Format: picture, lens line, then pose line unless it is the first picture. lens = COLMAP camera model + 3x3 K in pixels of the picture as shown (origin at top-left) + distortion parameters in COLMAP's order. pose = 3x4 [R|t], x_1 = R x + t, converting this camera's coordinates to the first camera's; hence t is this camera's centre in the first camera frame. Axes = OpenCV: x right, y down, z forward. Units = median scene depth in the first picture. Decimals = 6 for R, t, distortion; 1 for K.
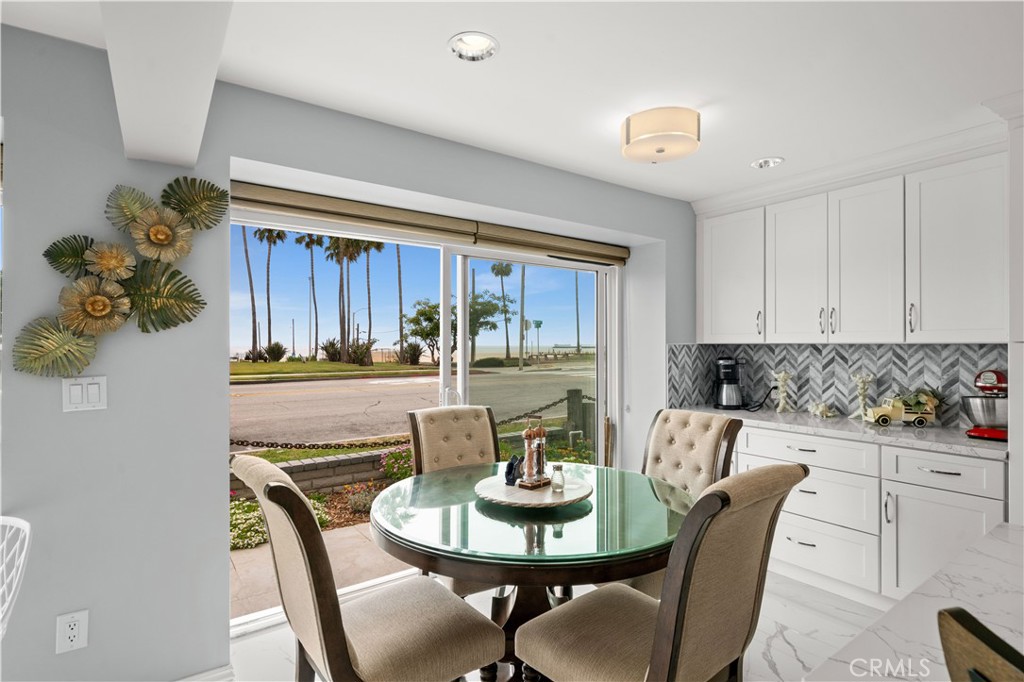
lens RADIAL K [[500.7, 0, 516.4], [0, 500.7, 342.1], [0, 0, 1]] dist [0.003365, -0.000390]
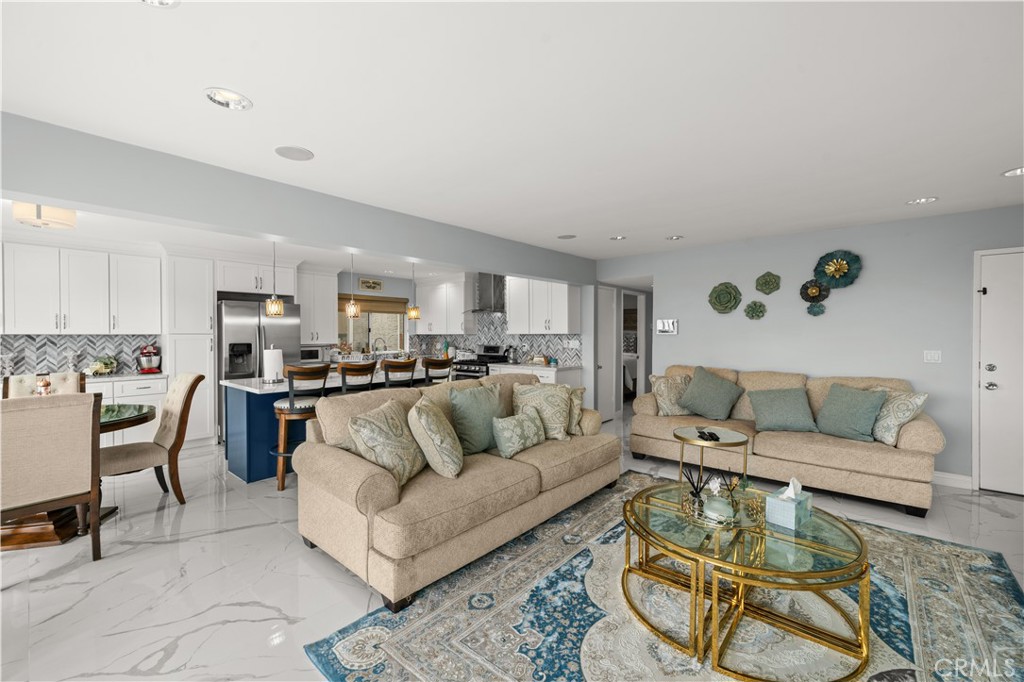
lens RADIAL K [[418.6, 0, 518.3], [0, 418.6, 339.9], [0, 0, 1]] dist [-0.004297, 0.000066]
pose [[-0.257330, -0.011099, 0.966260, -1.049739], [-0.002991, 0.999938, 0.010690, 0.001602], [-0.966319, -0.000140, -0.257347, -0.153596]]
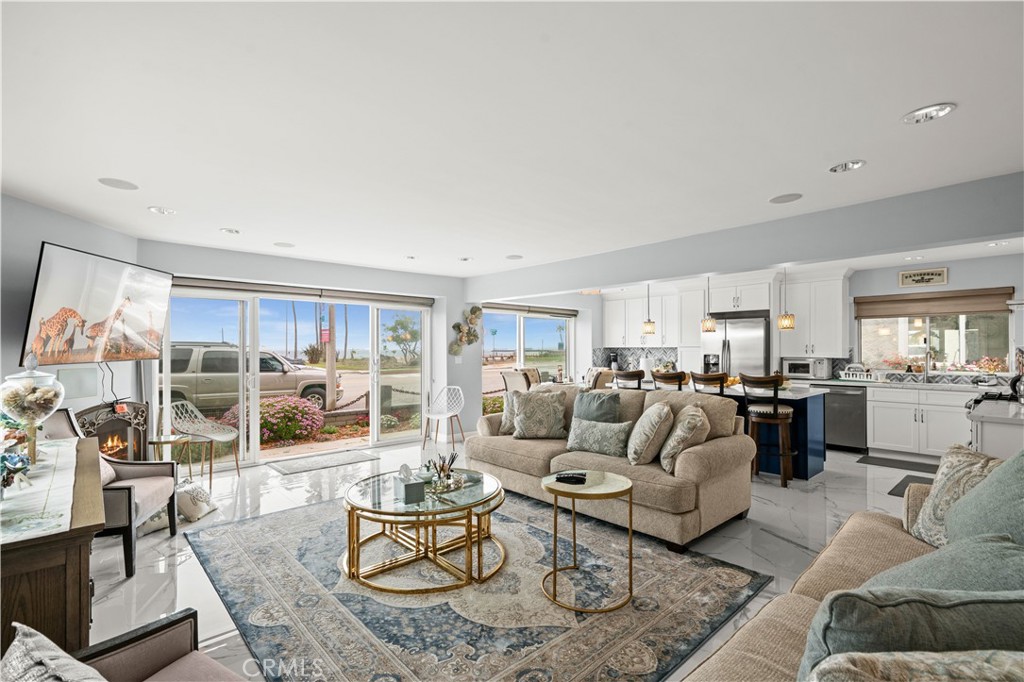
lens RADIAL K [[481.3, 0, 502.6], [0, 481.3, 345.4], [0, 0, 1]] dist [-0.000360, 0.001262]
pose [[0.994552, -0.000795, 0.104242, -0.474057], [0.000957, 0.999998, -0.001505, -0.004903], [-0.104241, 0.001597, 0.994551, -1.610279]]
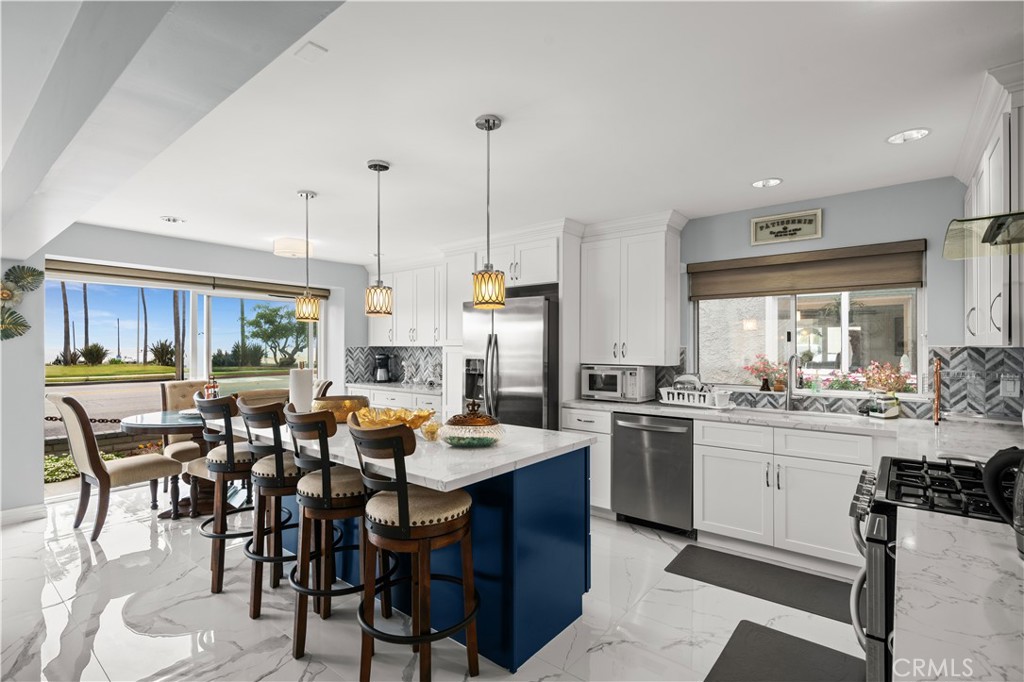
lens RADIAL K [[481.3, 0, 518.2], [0, 481.3, 343.6], [0, 0, 1]] dist [-0.000360, 0.001262]
pose [[0.963663, 0.002431, 0.267111, 0.448673], [-0.002198, 0.999997, -0.001174, -0.005994], [-0.267113, 0.000544, 0.963665, -0.827065]]
